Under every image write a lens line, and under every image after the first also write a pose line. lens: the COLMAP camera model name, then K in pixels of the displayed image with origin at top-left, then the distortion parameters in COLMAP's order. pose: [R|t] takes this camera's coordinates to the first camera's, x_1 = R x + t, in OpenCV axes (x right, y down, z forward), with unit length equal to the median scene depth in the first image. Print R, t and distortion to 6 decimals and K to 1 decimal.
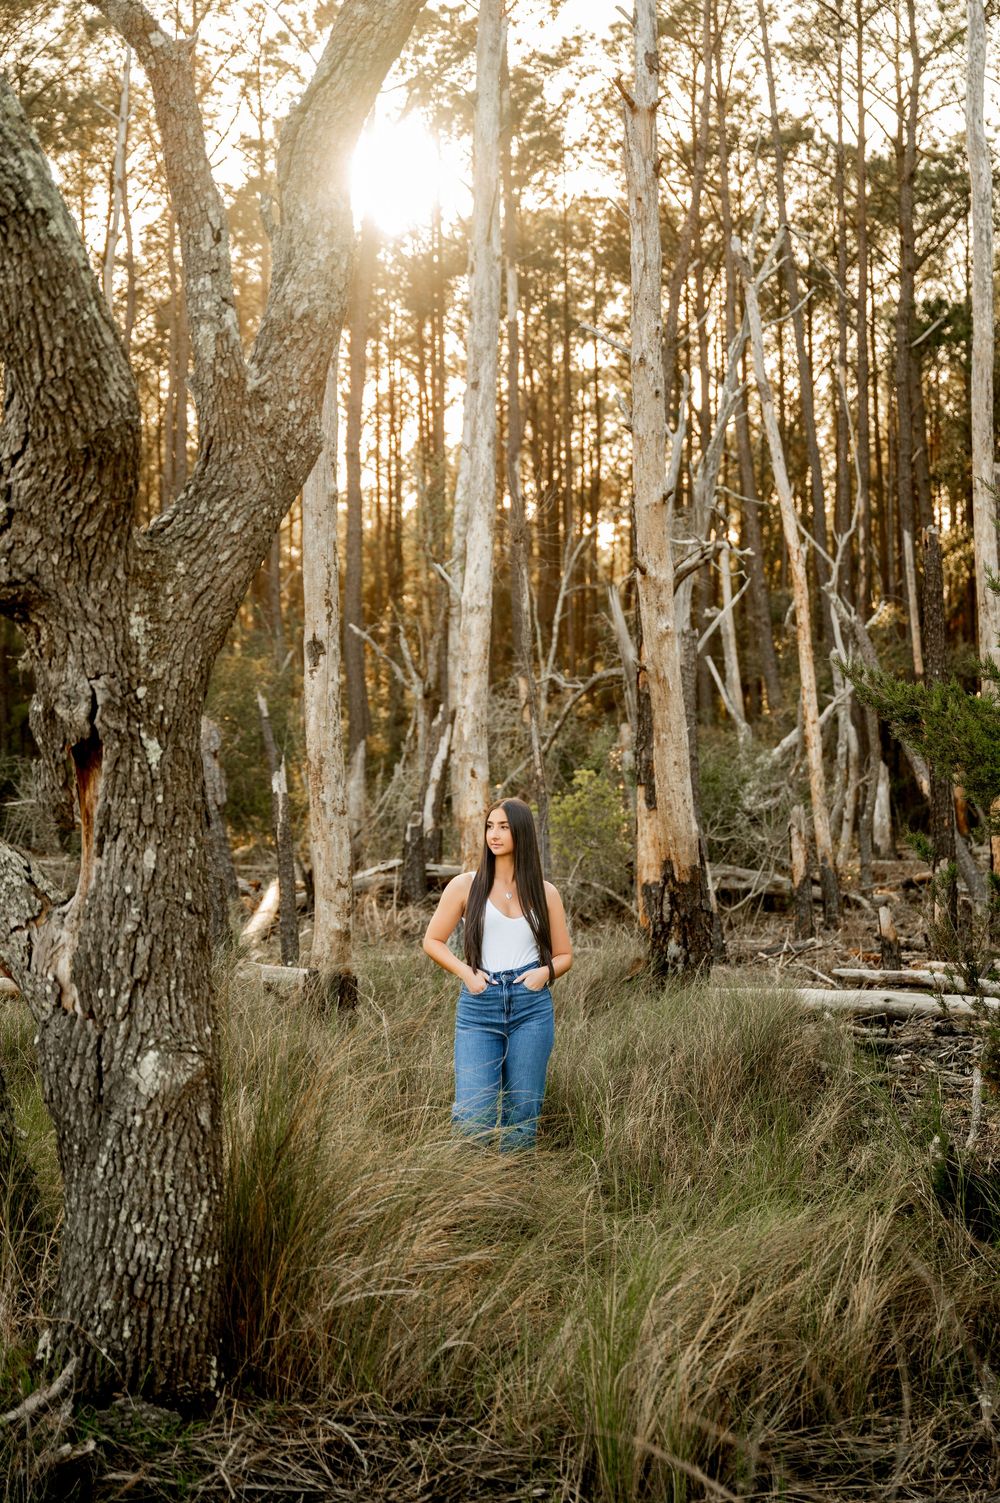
lens RADIAL K [[1899.0, 0, 500.0], [0, 1899.0, 751.5], [0, 0, 1]] dist [0.151428, -2.197082]
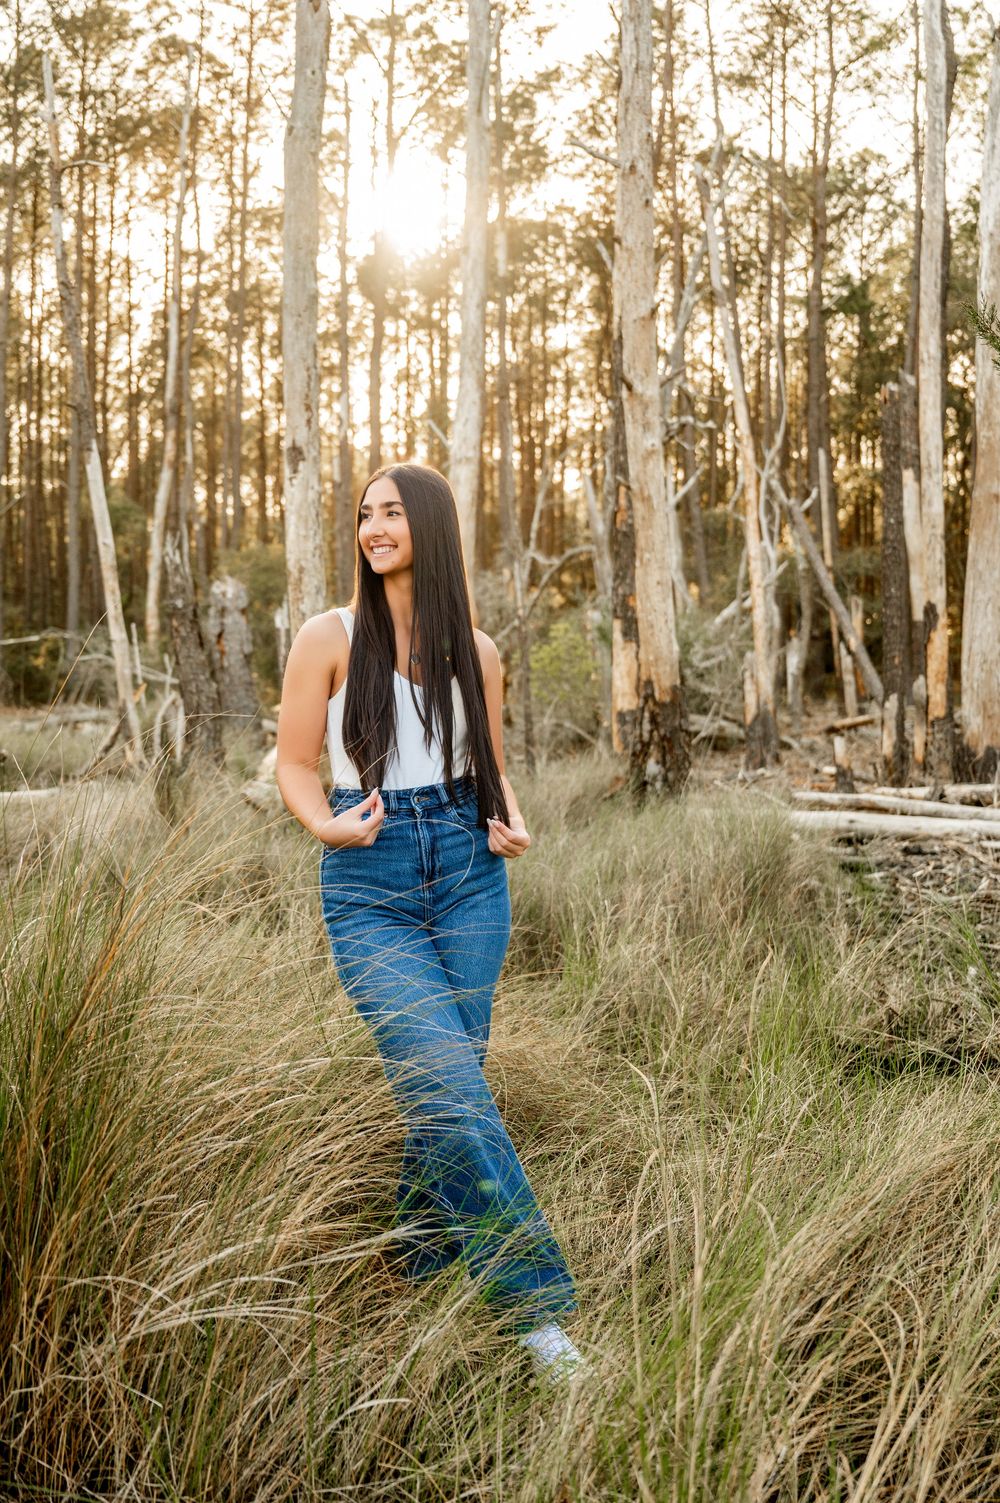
lens RADIAL K [[1348.8, 0, 500.0], [0, 1348.8, 751.5], [0, 0, 1]] dist [-0.001162, 0.001228]
pose [[0.999935, 0.008545, 0.007604, 0.002357], [-0.009055, 0.997526, 0.069713, 0.027104], [-0.006990, -0.069777, 0.997538, 0.166876]]
